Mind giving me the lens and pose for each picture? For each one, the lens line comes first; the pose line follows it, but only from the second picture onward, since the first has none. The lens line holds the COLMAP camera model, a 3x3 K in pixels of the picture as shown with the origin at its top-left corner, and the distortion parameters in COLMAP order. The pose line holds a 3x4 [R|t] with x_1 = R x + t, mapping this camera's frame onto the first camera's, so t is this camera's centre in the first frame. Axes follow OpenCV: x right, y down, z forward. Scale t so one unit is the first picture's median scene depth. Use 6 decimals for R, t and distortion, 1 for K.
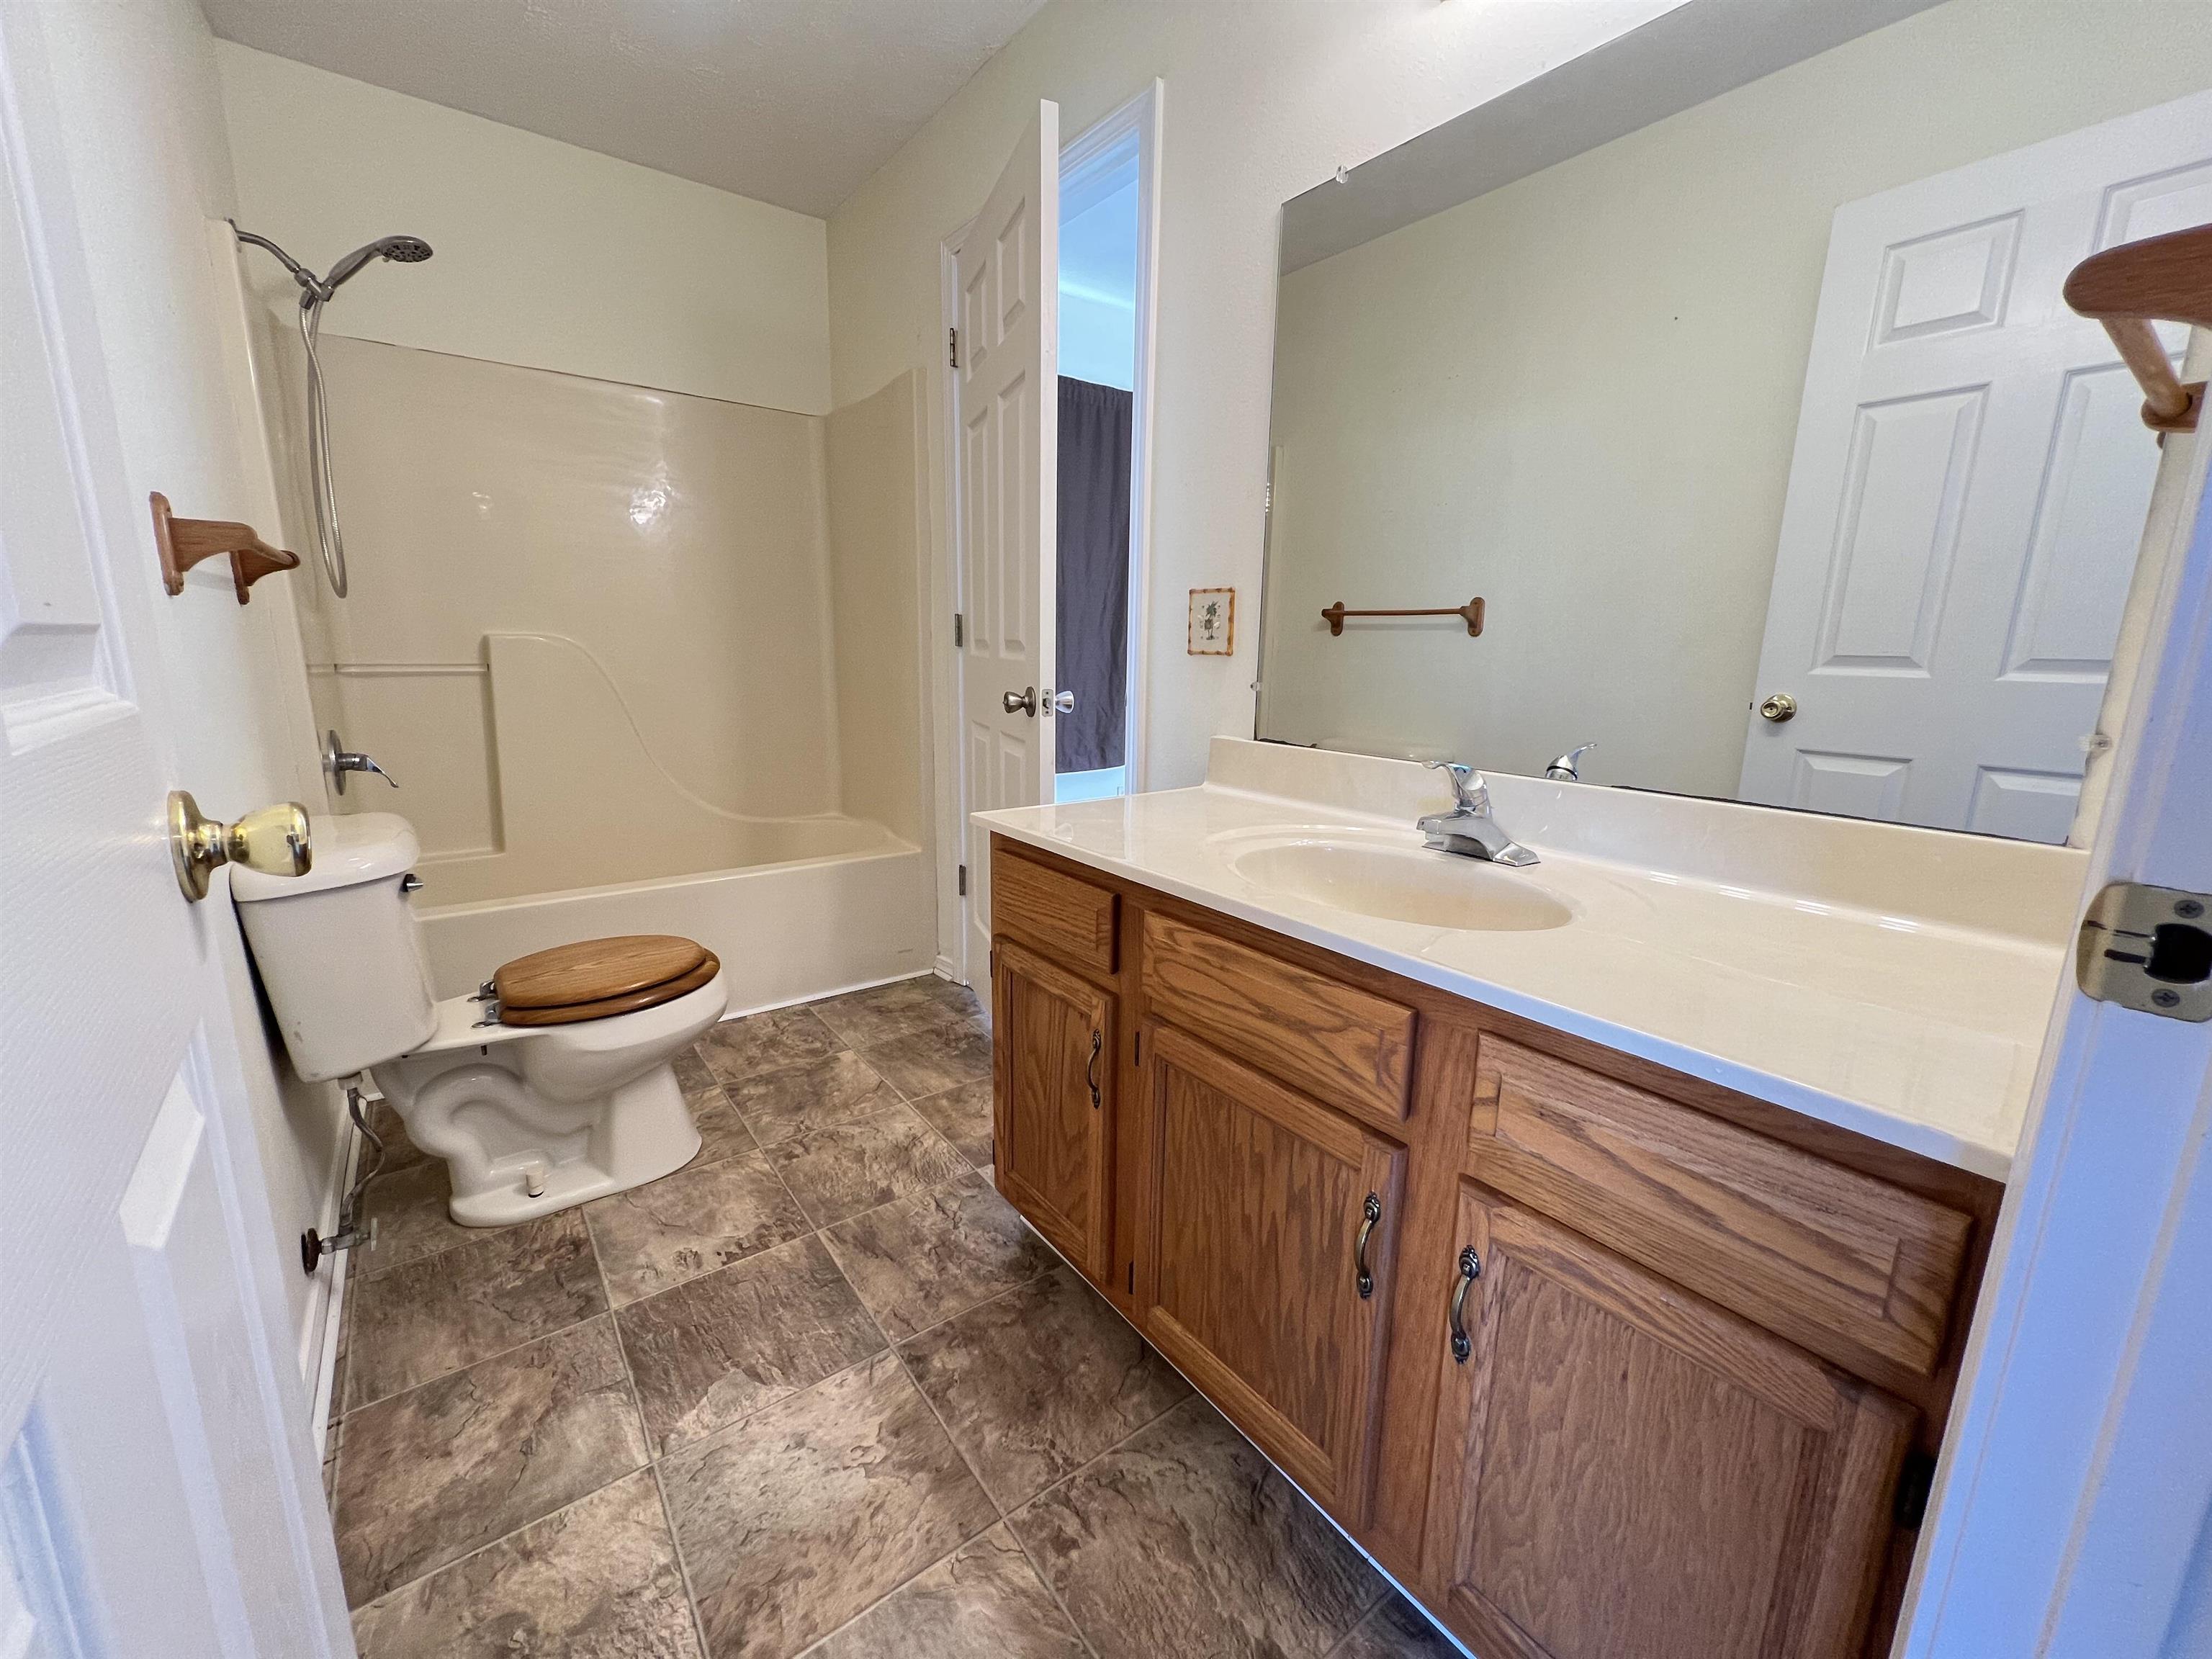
lens RADIAL K [[883.1, 0, 1096.6], [0, 883.1, 824.4], [0, 0, 1]] dist [-0.001954, 0.000583]
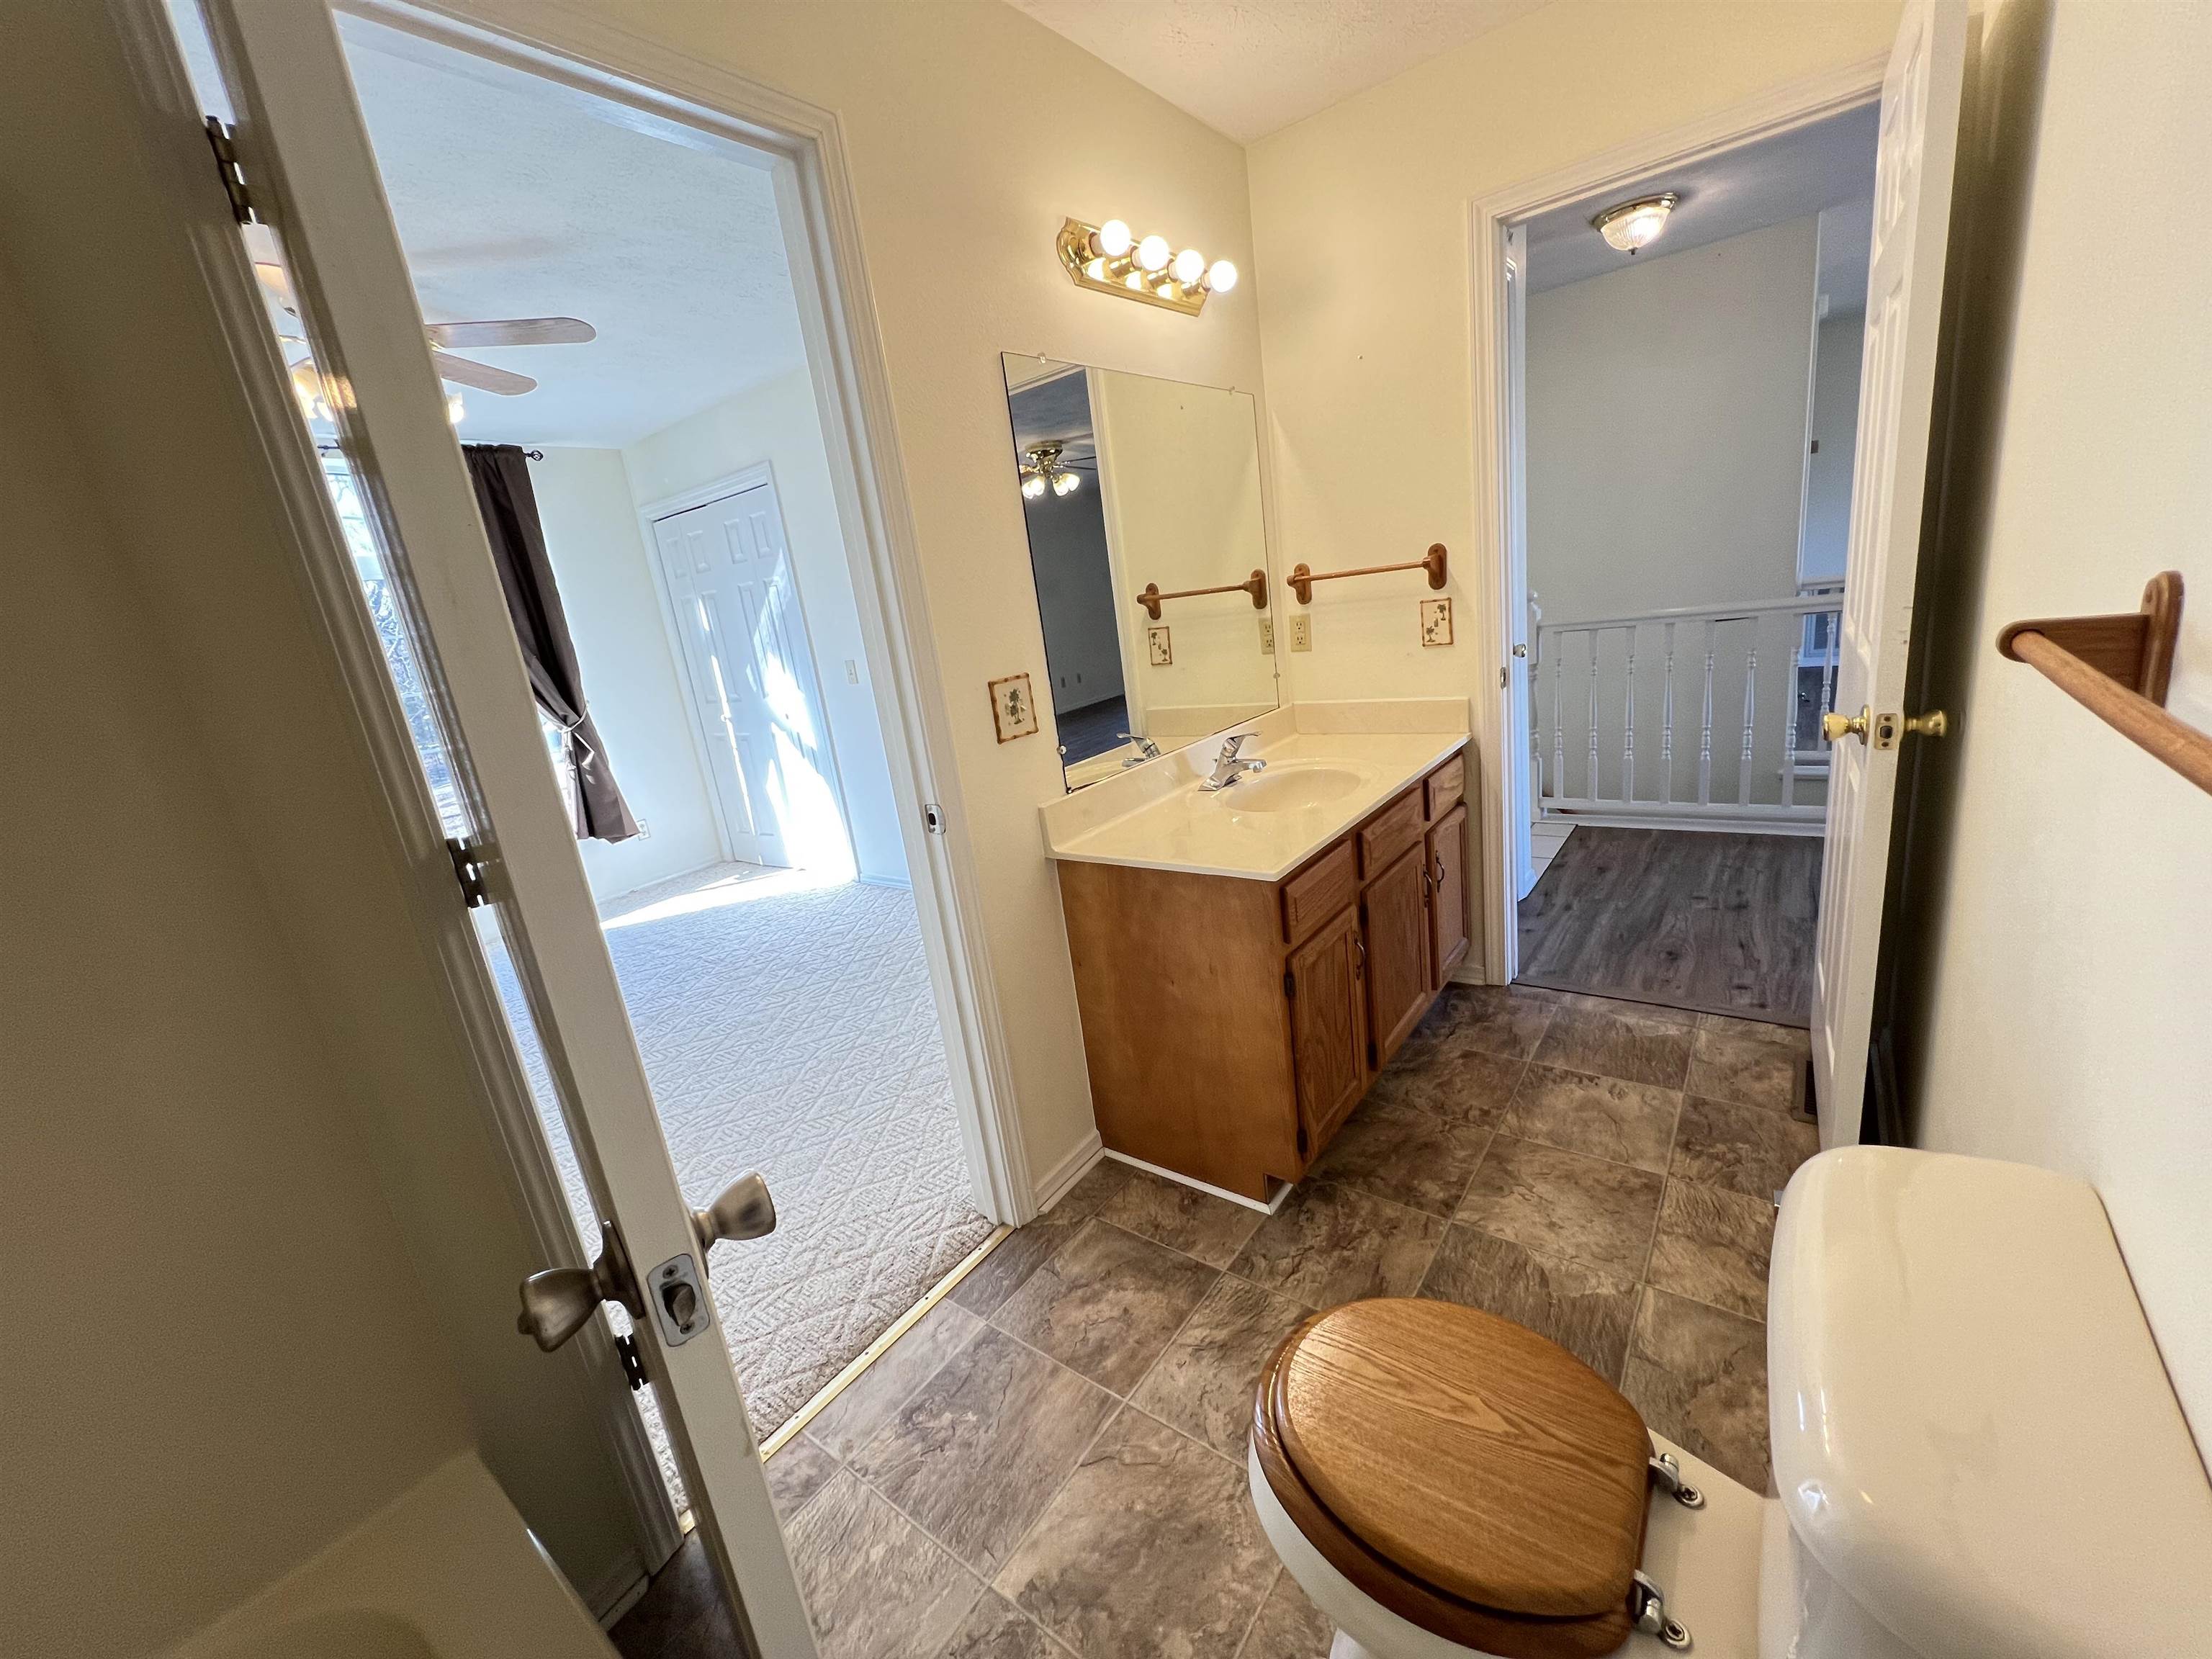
lens RADIAL K [[883.1, 0, 1096.6], [0, 883.1, 824.4], [0, 0, 1]] dist [-0.001954, 0.000583]
pose [[-0.270345, -0.229886, 0.934915, -1.326224], [0.316887, 0.895719, 0.311881, -0.582091], [-0.909118, 0.380578, -0.169305, 1.654415]]
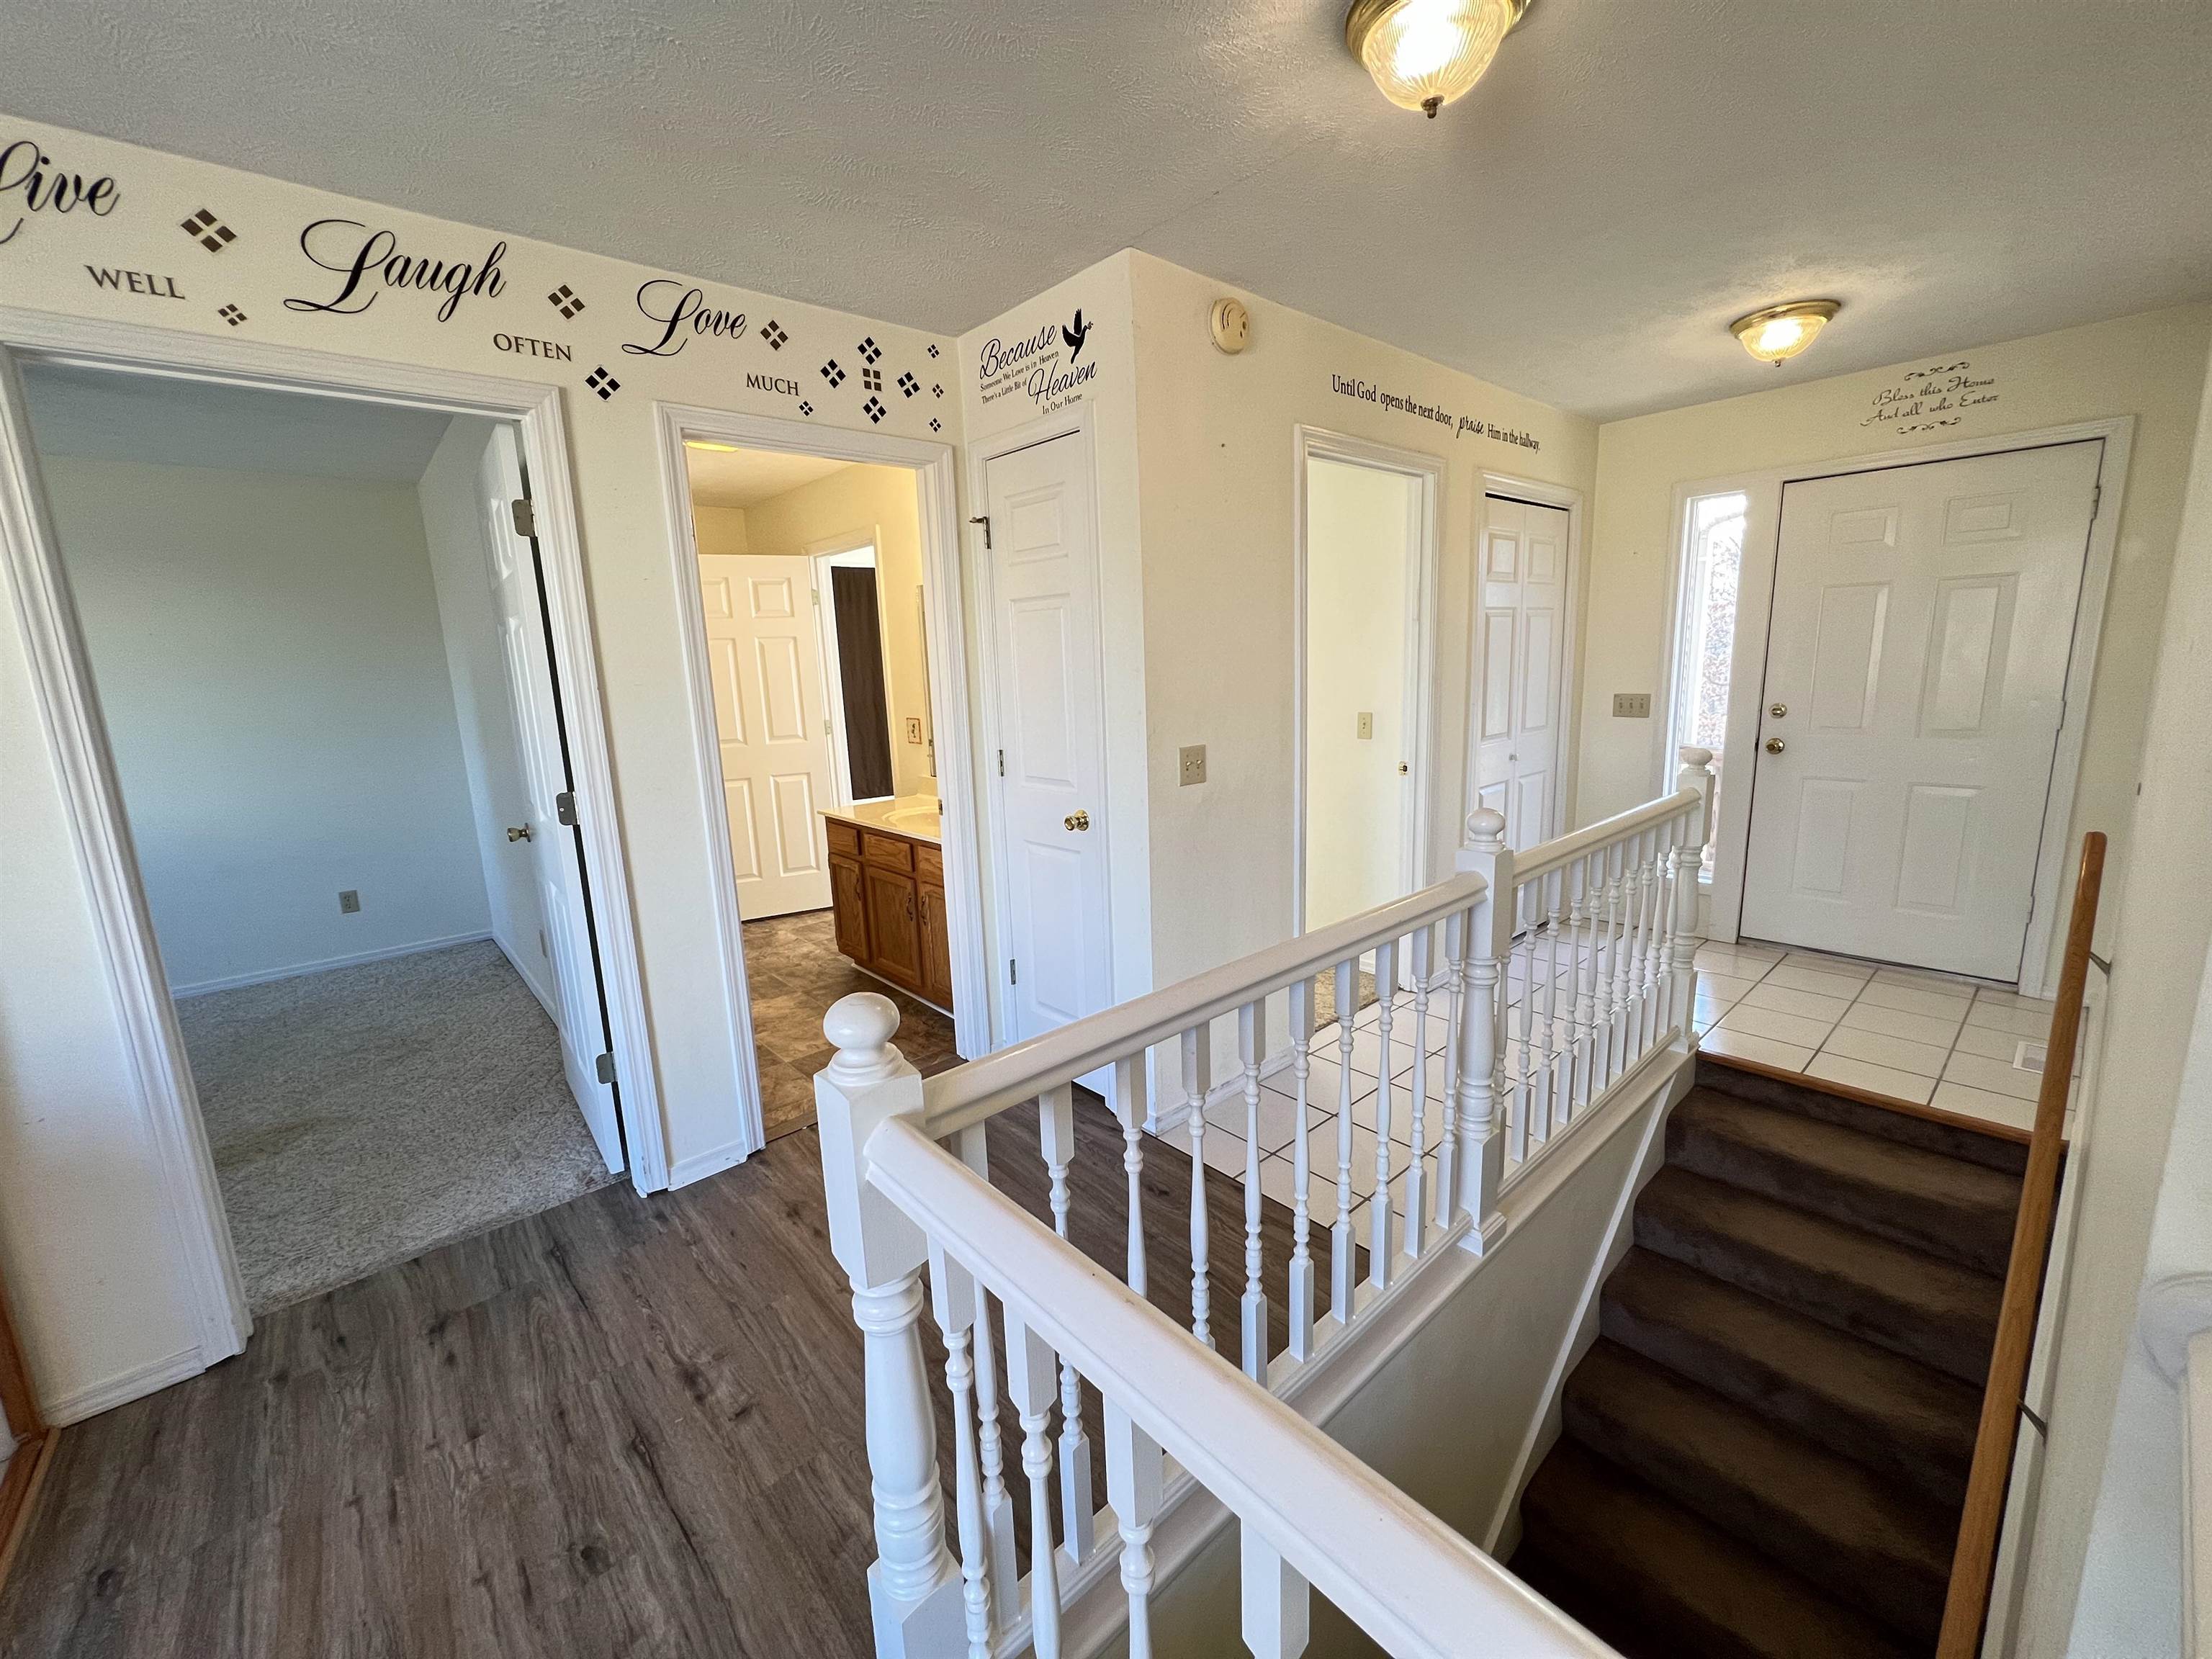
lens RADIAL K [[883.1, 0, 1096.6], [0, 883.1, 824.4], [0, 0, 1]] dist [-0.001954, 0.000583]
pose [[0.995468, -0.069446, 0.064974, 0.678395], [0.070573, 0.997391, -0.015212, 0.167657], [-0.063748, 0.019729, 0.997771, -2.262636]]
